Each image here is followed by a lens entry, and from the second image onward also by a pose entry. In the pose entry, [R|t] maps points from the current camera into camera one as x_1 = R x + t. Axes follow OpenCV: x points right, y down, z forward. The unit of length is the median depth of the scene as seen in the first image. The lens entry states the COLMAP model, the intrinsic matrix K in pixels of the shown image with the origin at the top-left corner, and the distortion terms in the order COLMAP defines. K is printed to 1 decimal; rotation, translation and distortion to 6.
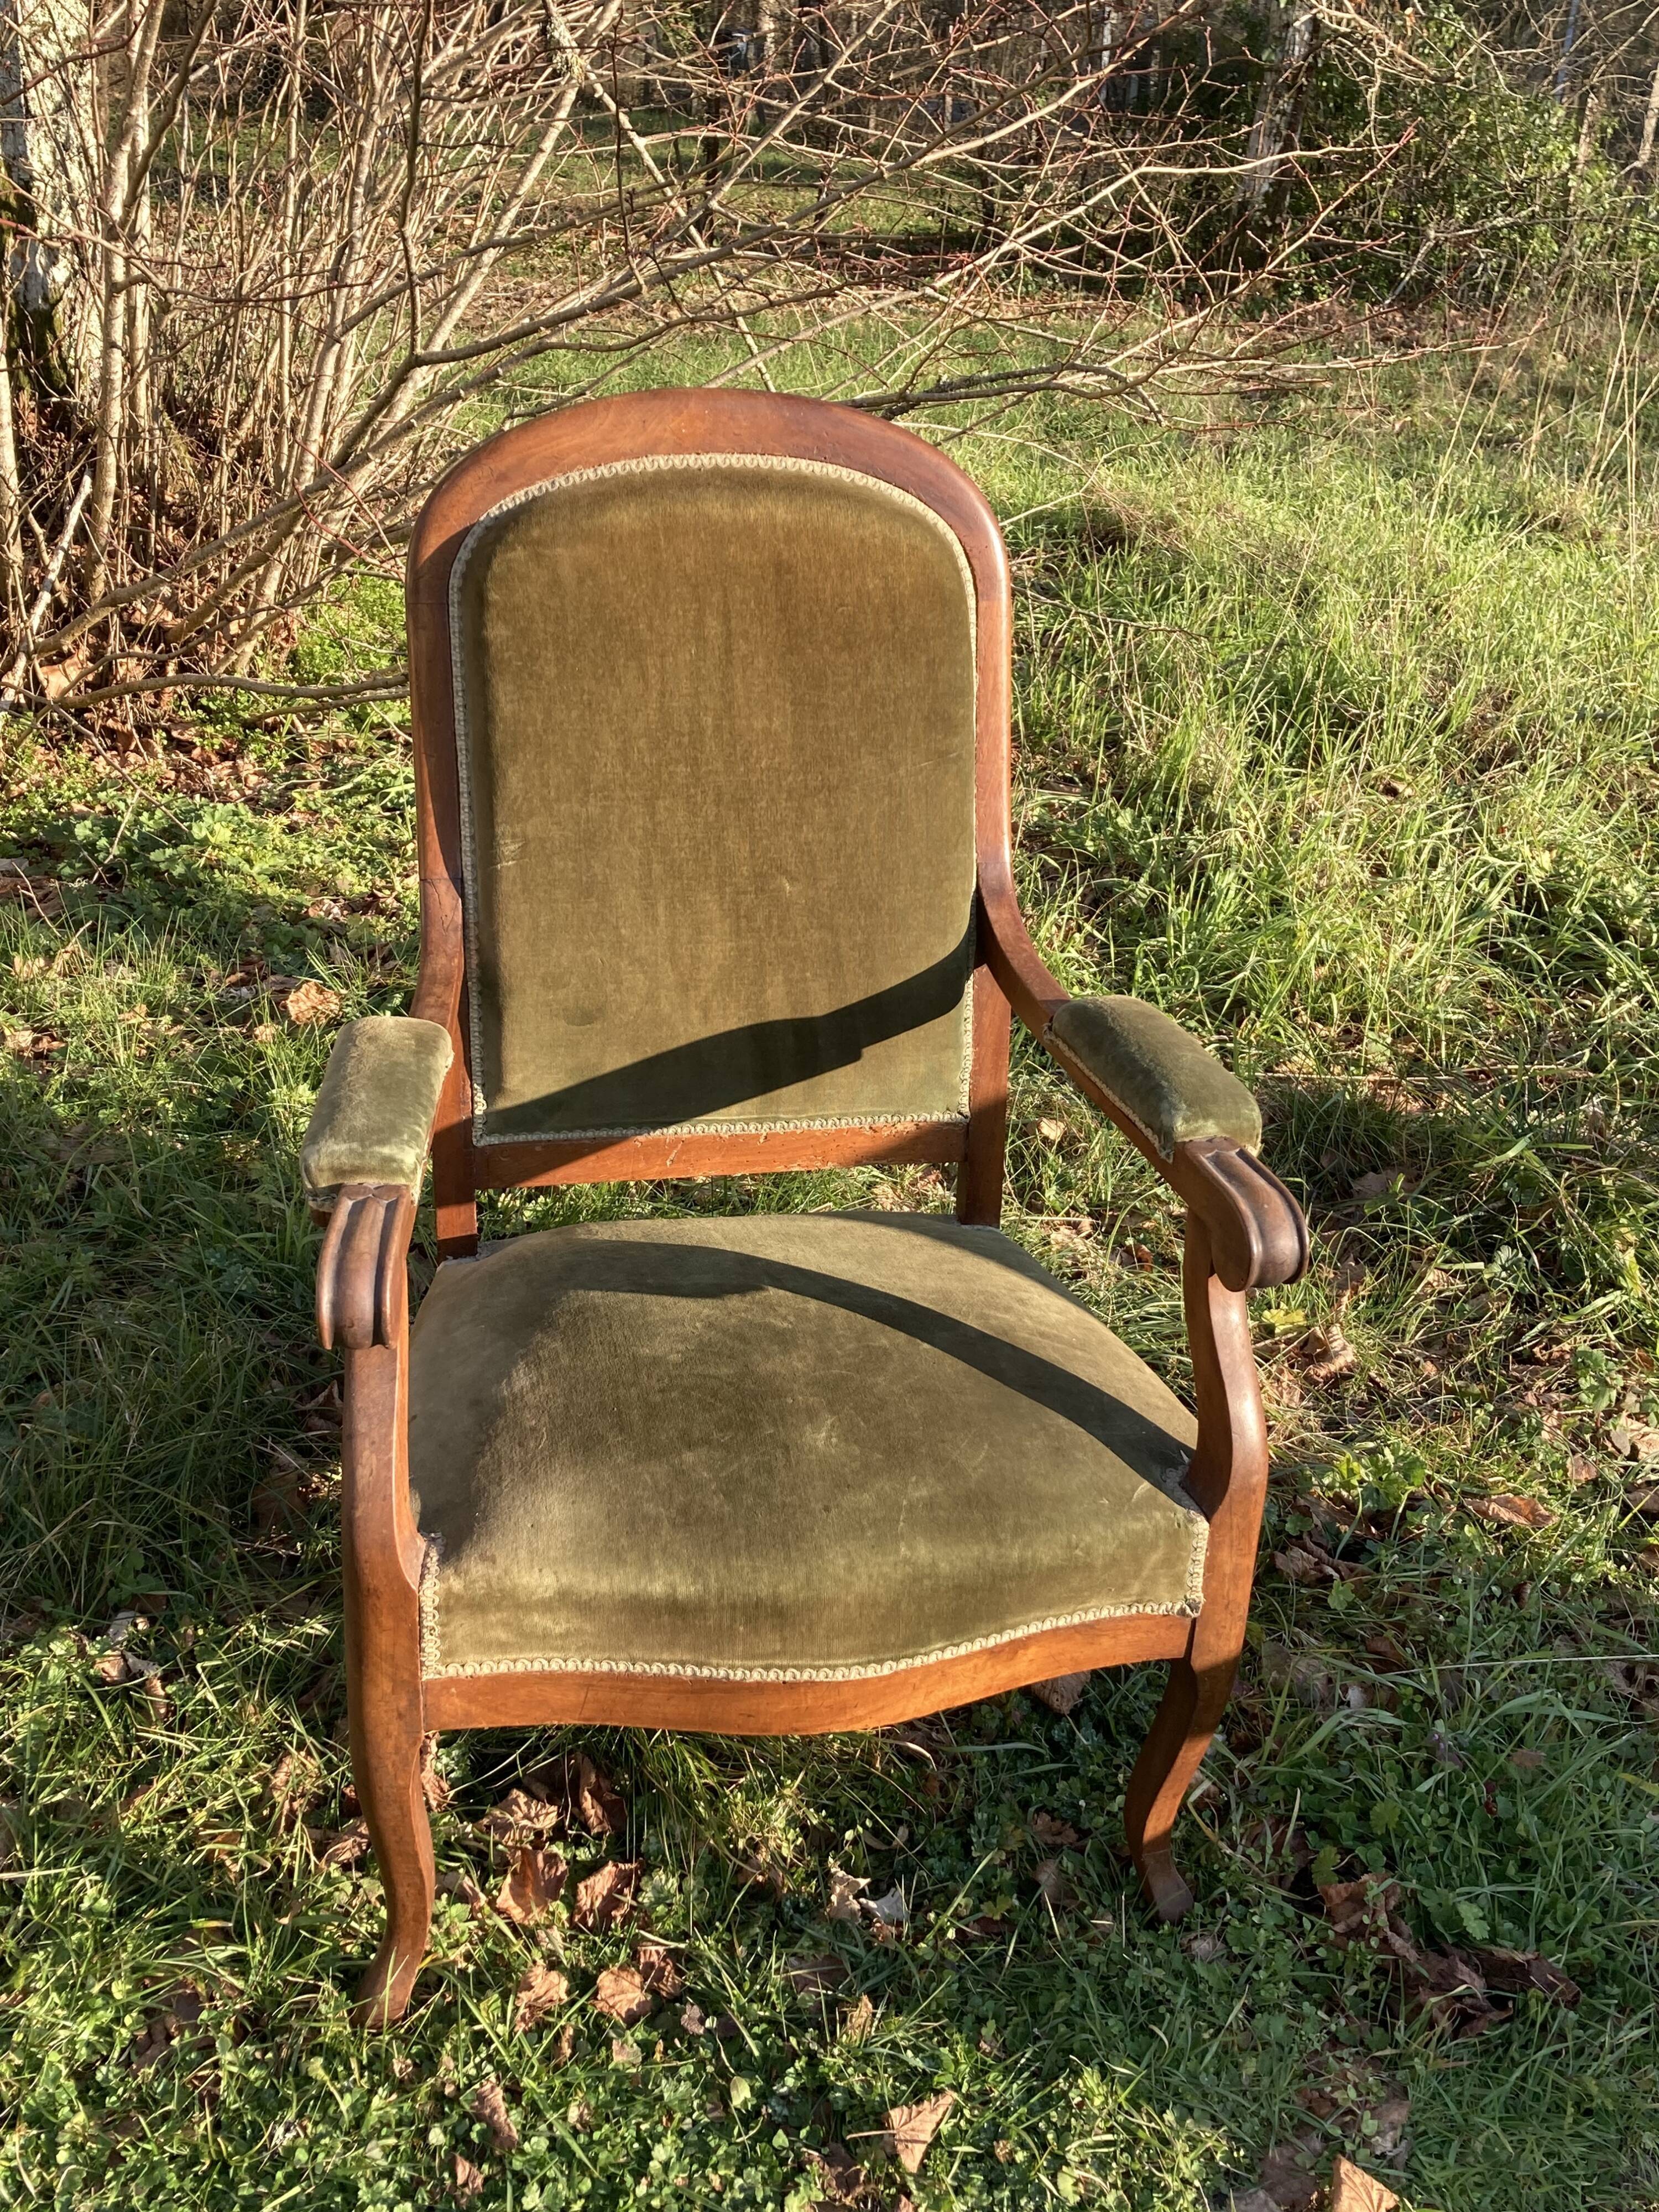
lens RADIAL K [[2308.2, 0, 833.5], [0, 2308.2, 1072.9], [0, 0, 1]] dist [0.020608, 0.000000]
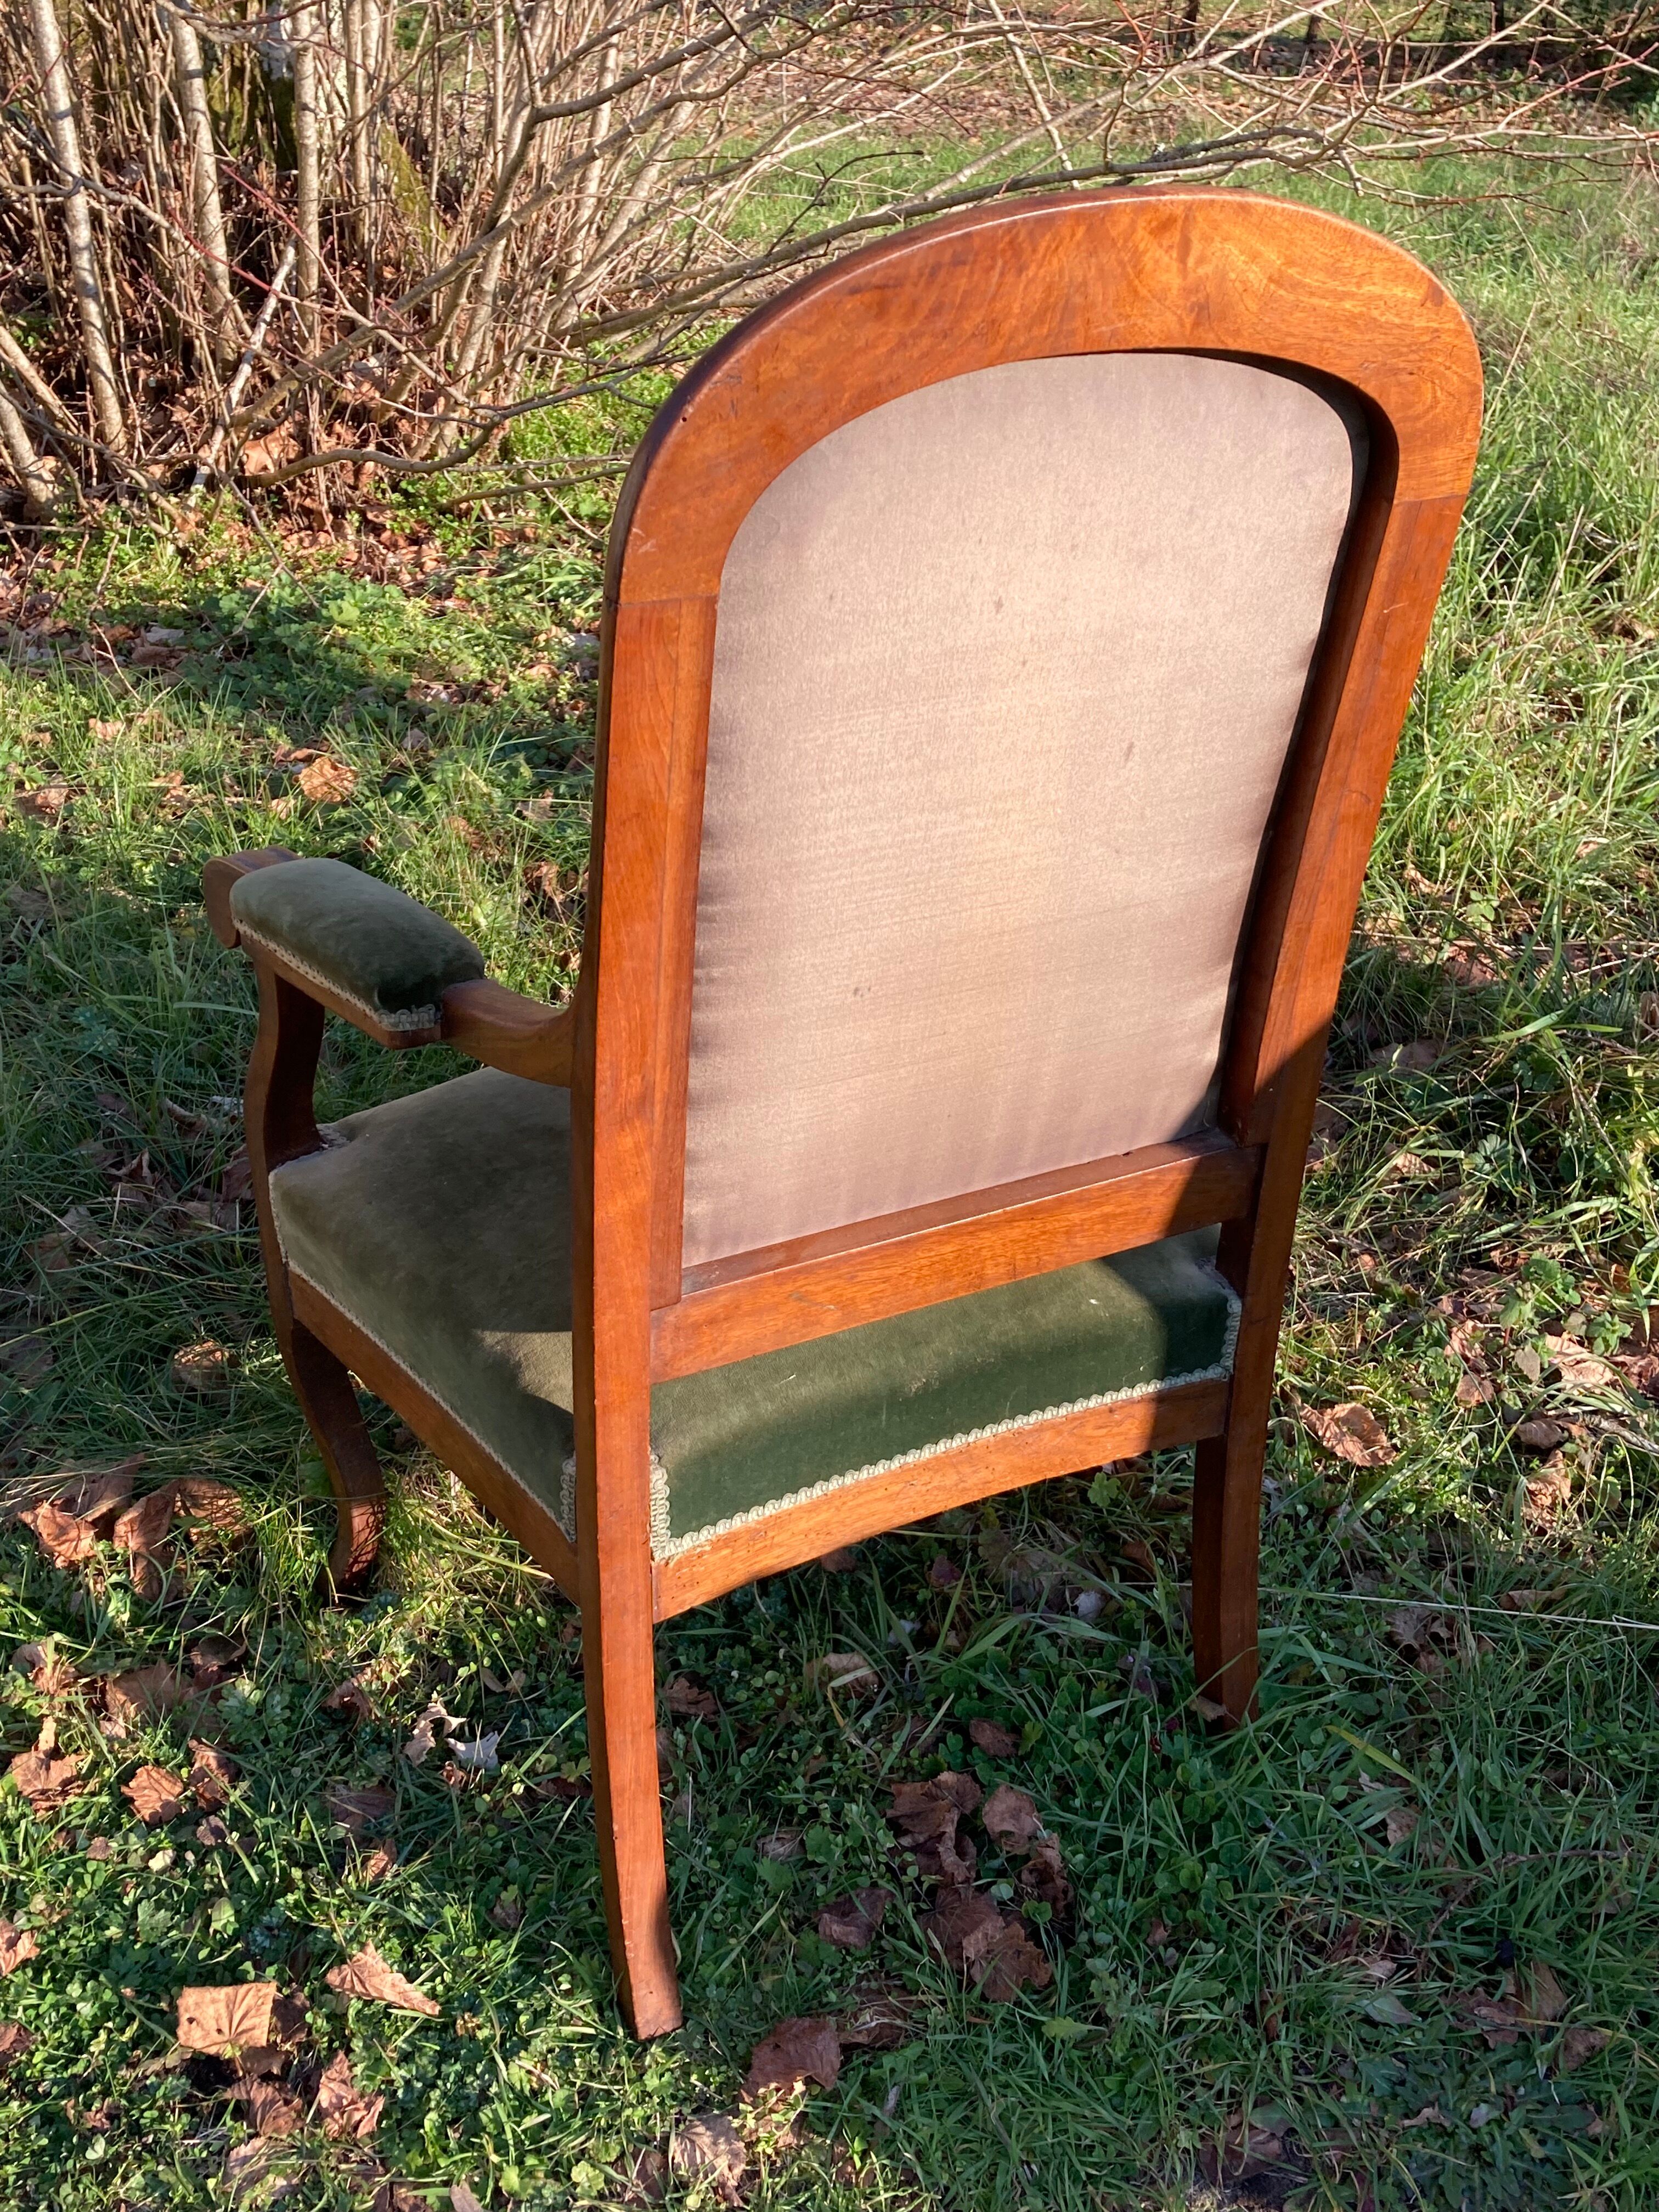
lens RADIAL K [[2308.2, 0, 823.7], [0, 2308.2, 1099.2], [0, 0, 1]] dist [0.020608, 0.000000]
pose [[0.973746, 0.092627, -0.207940, 0.318518], [-0.077153, 0.993695, 0.081352, 0.014425], [0.214164, -0.063173, 0.974753, 0.140049]]
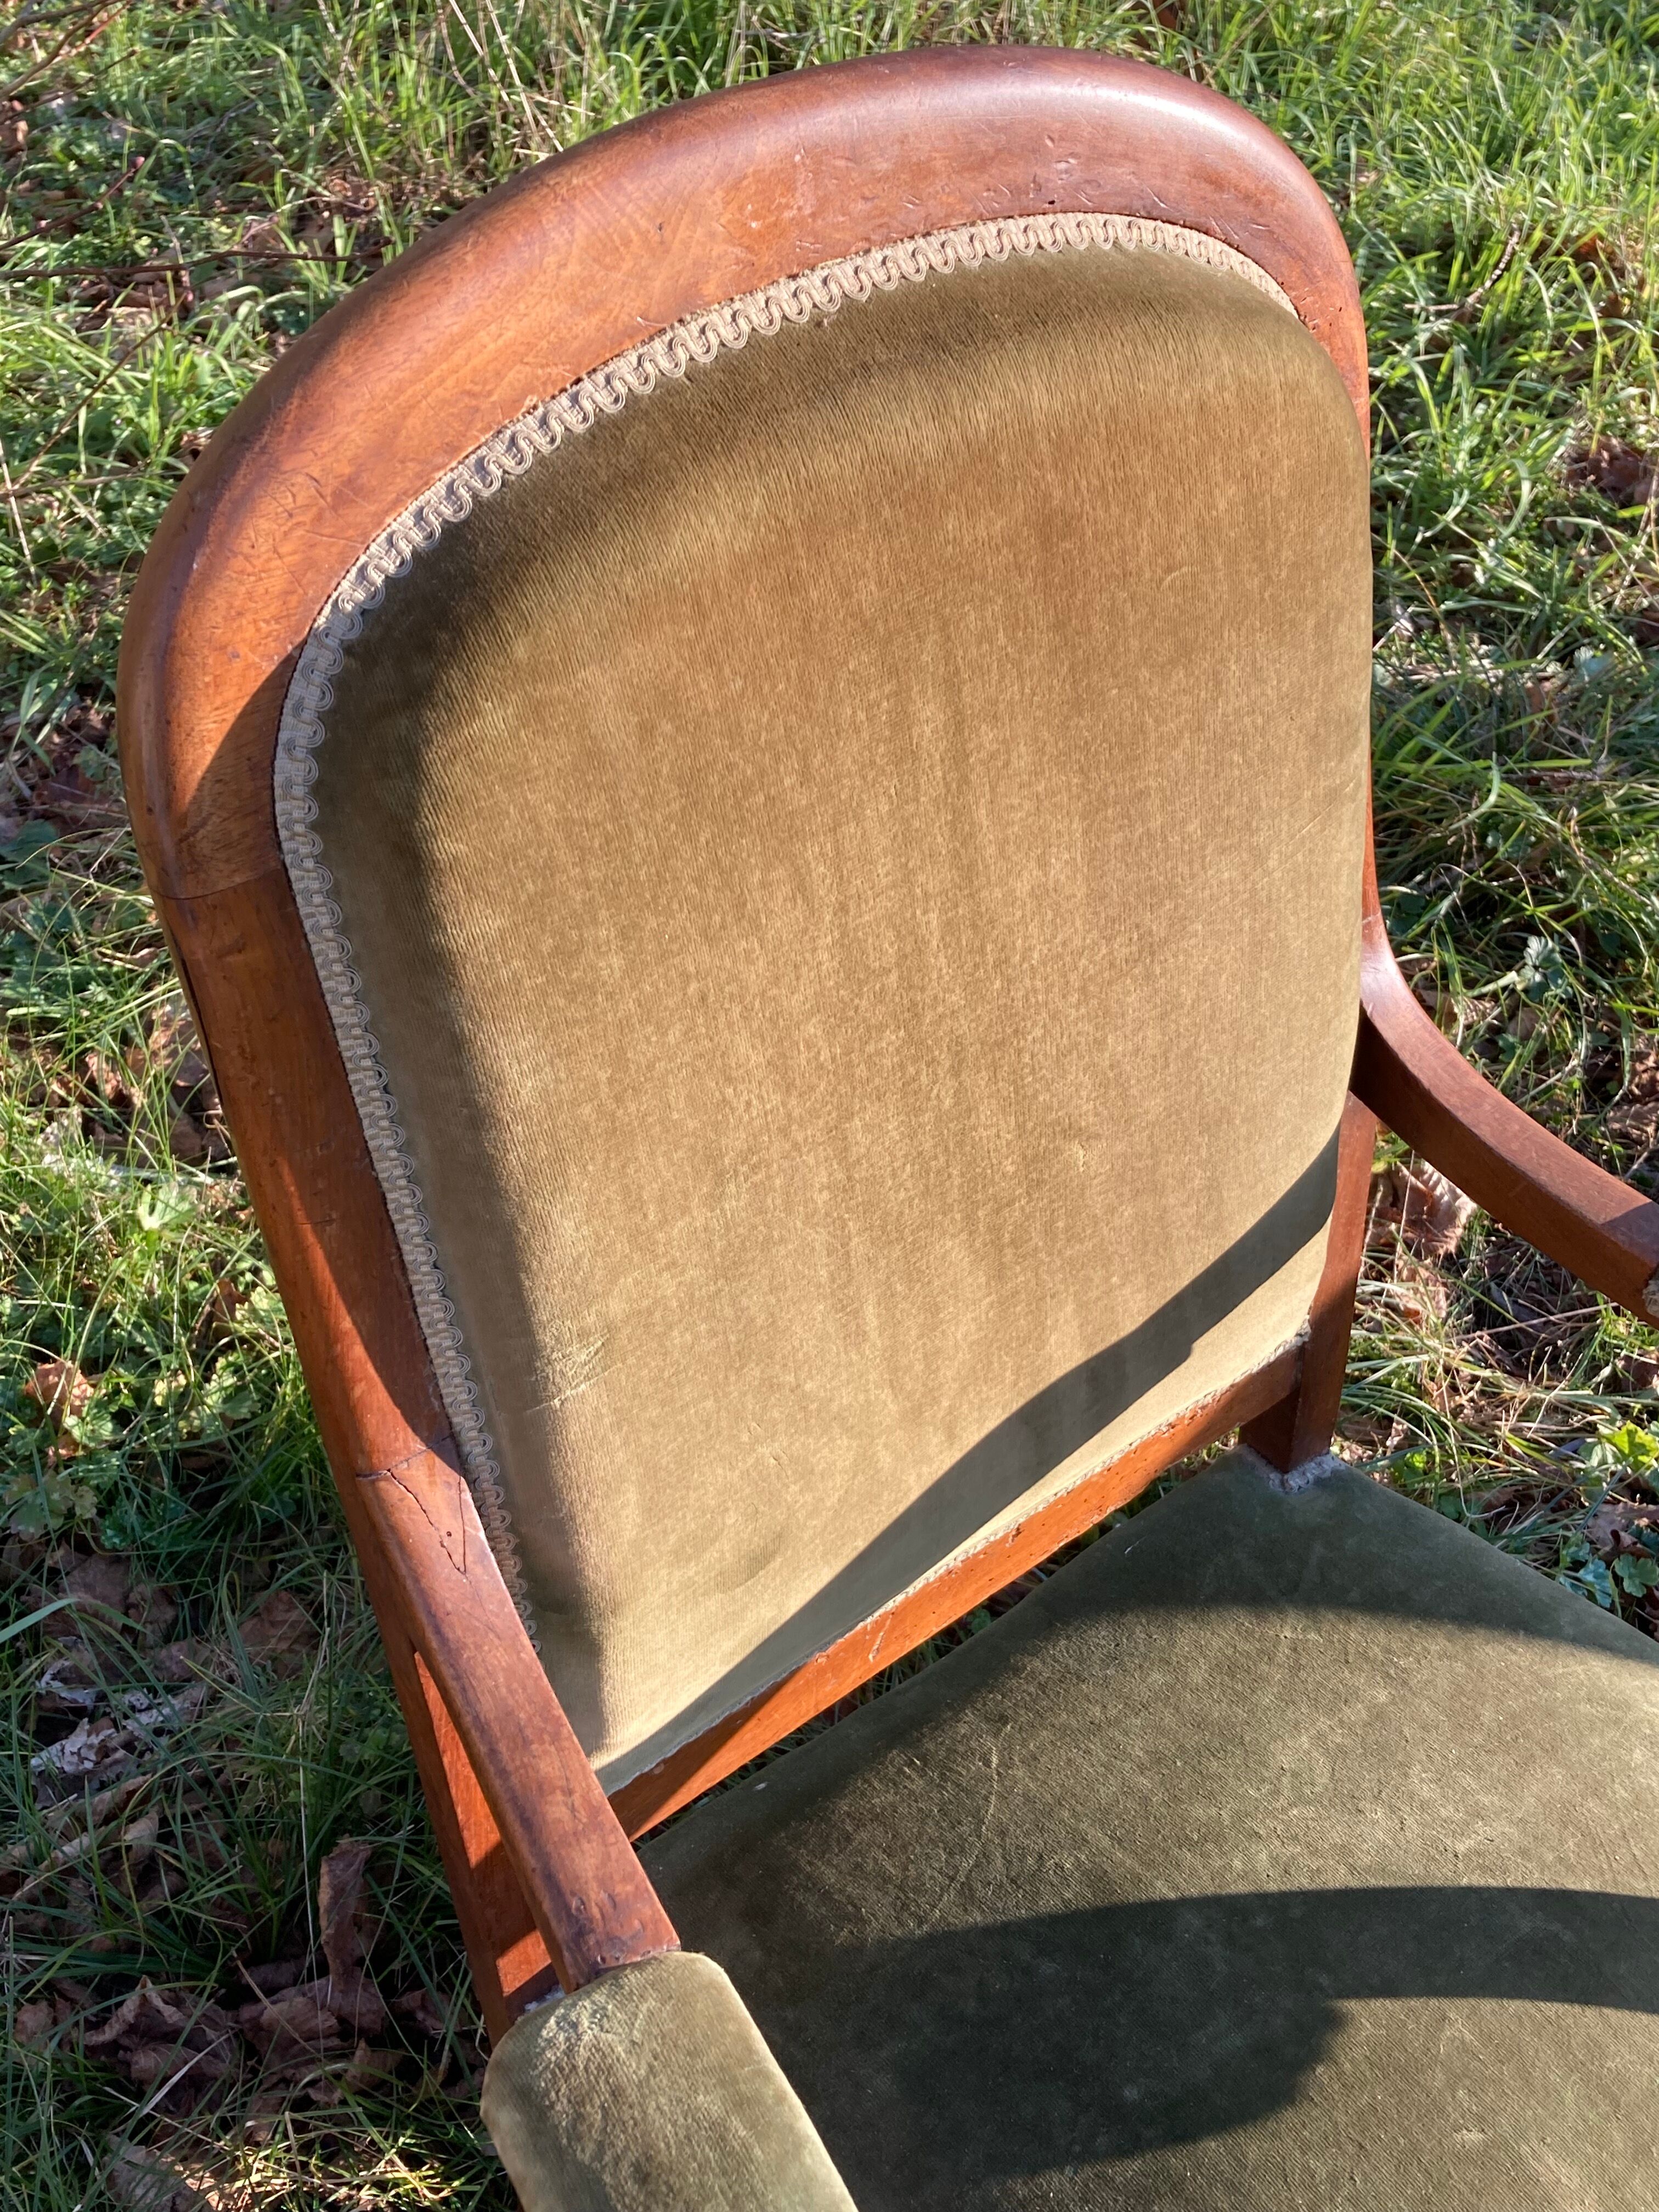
lens RADIAL K [[2308.2, 0, 736.0], [0, 2308.2, 1075.9], [0, 0, 1]] dist [0.020608, 0.000000]
pose [[0.905183, -0.323681, 0.275451, -0.208416], [0.215490, 0.908124, 0.358991, -0.280867], [-0.366343, -0.265596, 0.891769, 0.617073]]
